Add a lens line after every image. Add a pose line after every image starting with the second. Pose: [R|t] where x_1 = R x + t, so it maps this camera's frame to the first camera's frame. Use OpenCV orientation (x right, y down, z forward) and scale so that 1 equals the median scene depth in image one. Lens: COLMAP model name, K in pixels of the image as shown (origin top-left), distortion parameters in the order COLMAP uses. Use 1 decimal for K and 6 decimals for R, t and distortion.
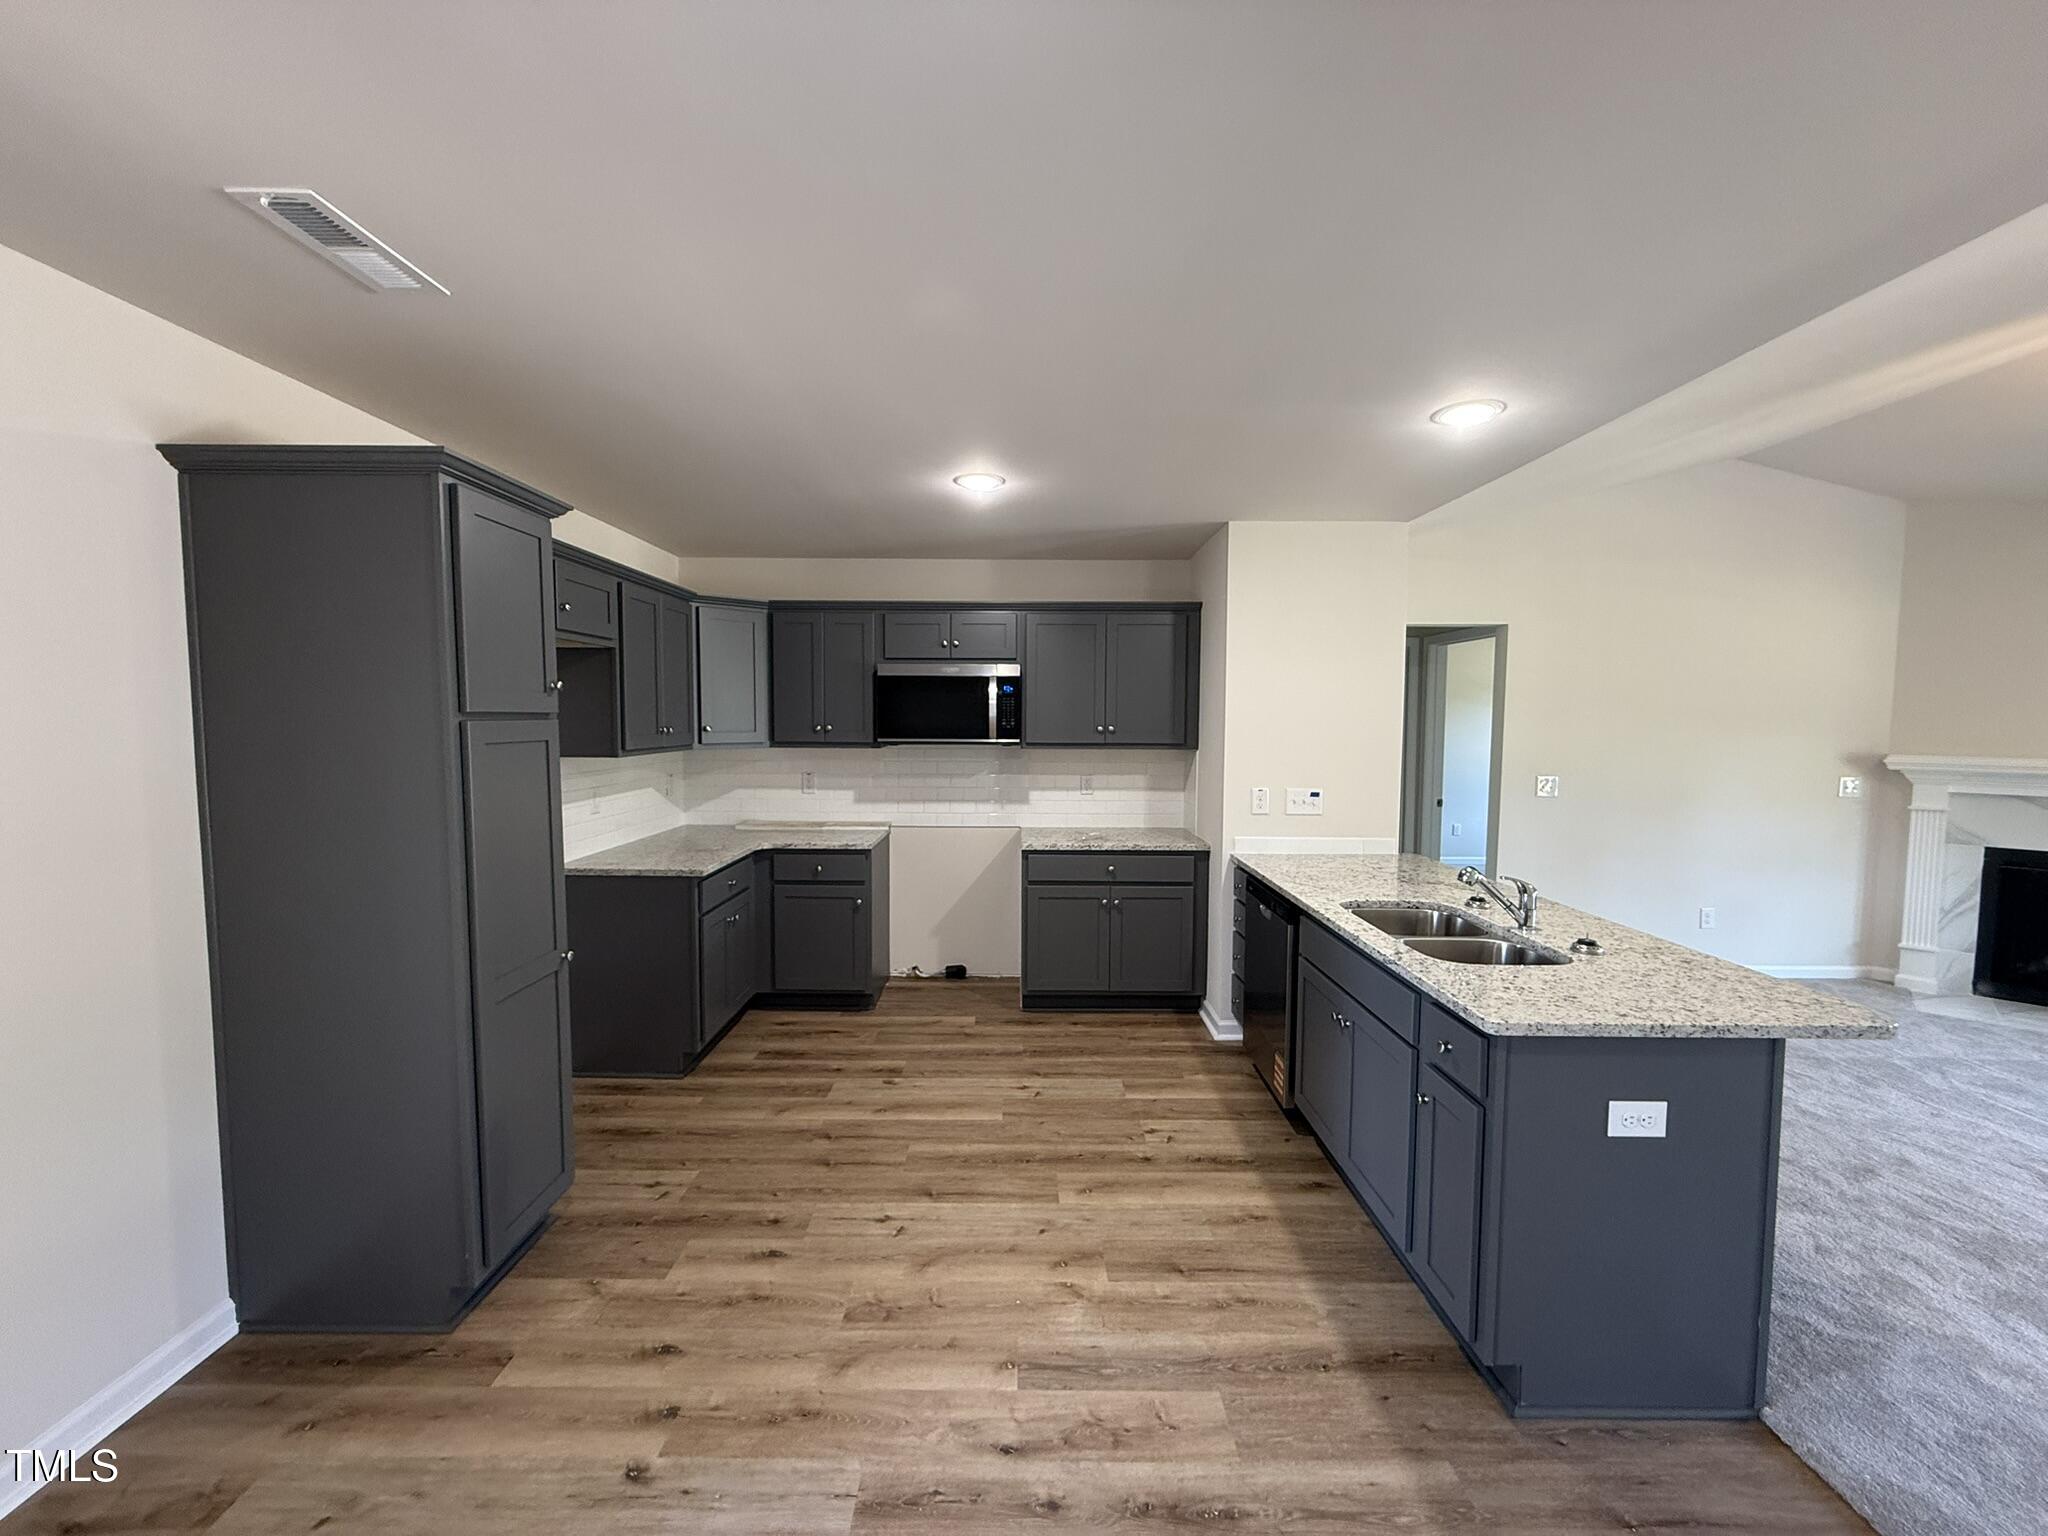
lens RADIAL K [[815.0, 0, 1014.5], [0, 815.0, 770.5], [0, 0, 1]] dist [-0.000037, -0.000763]
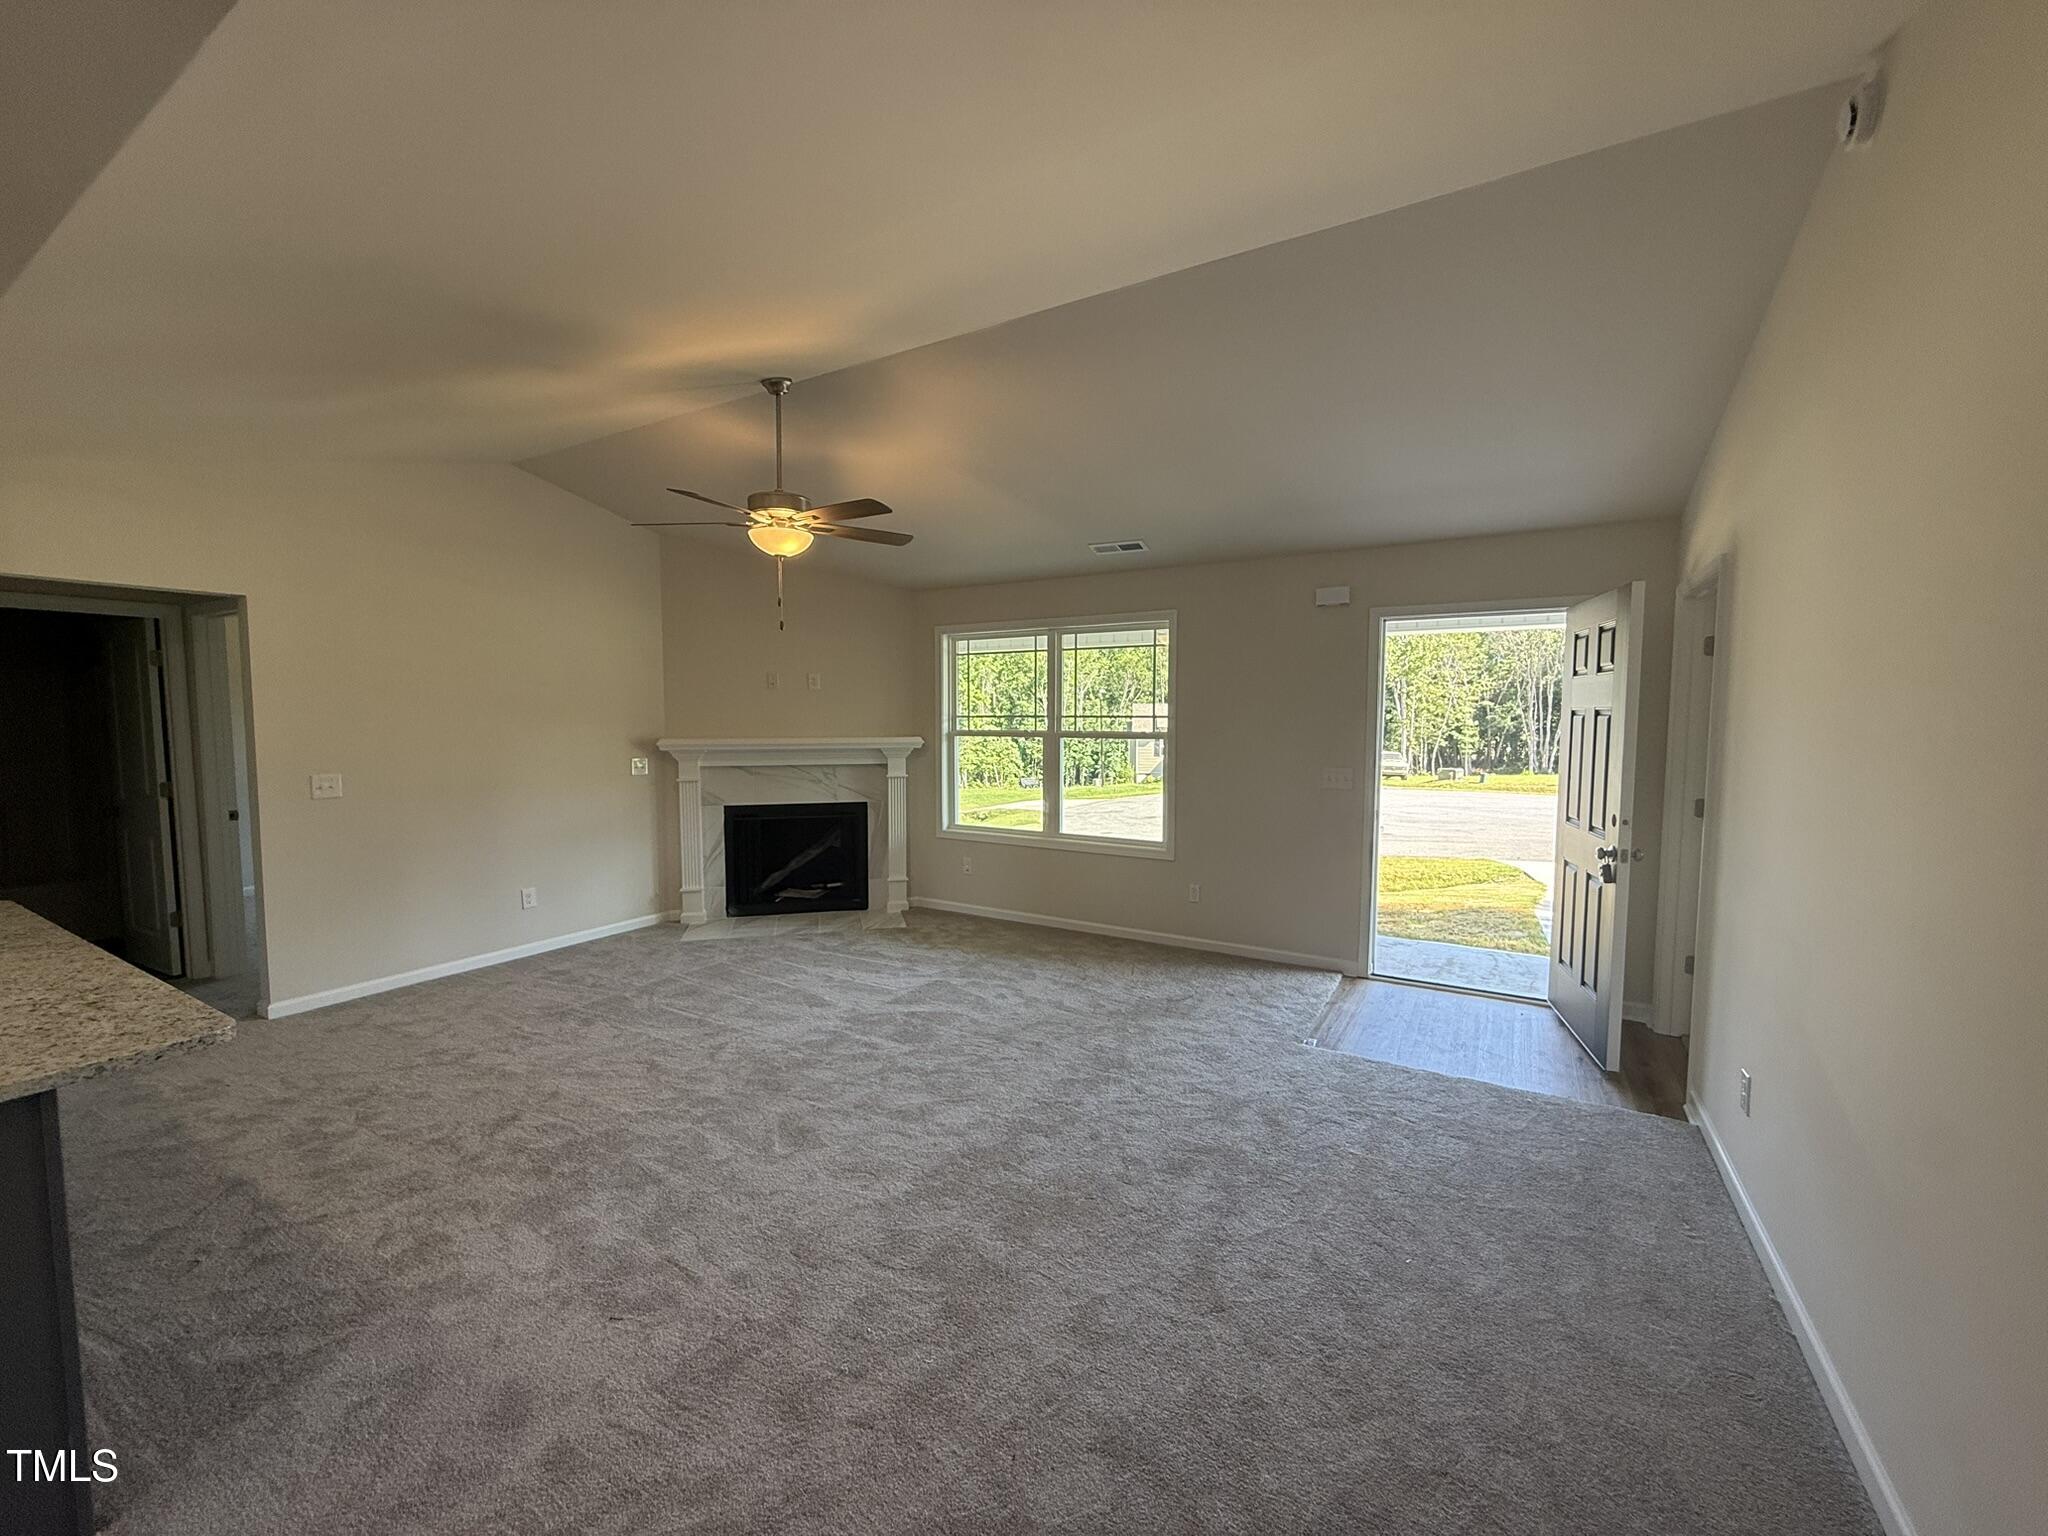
lens RADIAL K [[815.0, 0, 1017.3], [0, 815.0, 773.1], [0, 0, 1]] dist [-0.000037, -0.000763]
pose [[0.510942, -0.064033, 0.857227, 0.298302], [0.057417, 0.997537, 0.040291, 0.014007], [-0.857695, 0.028633, 0.513360, -0.097932]]
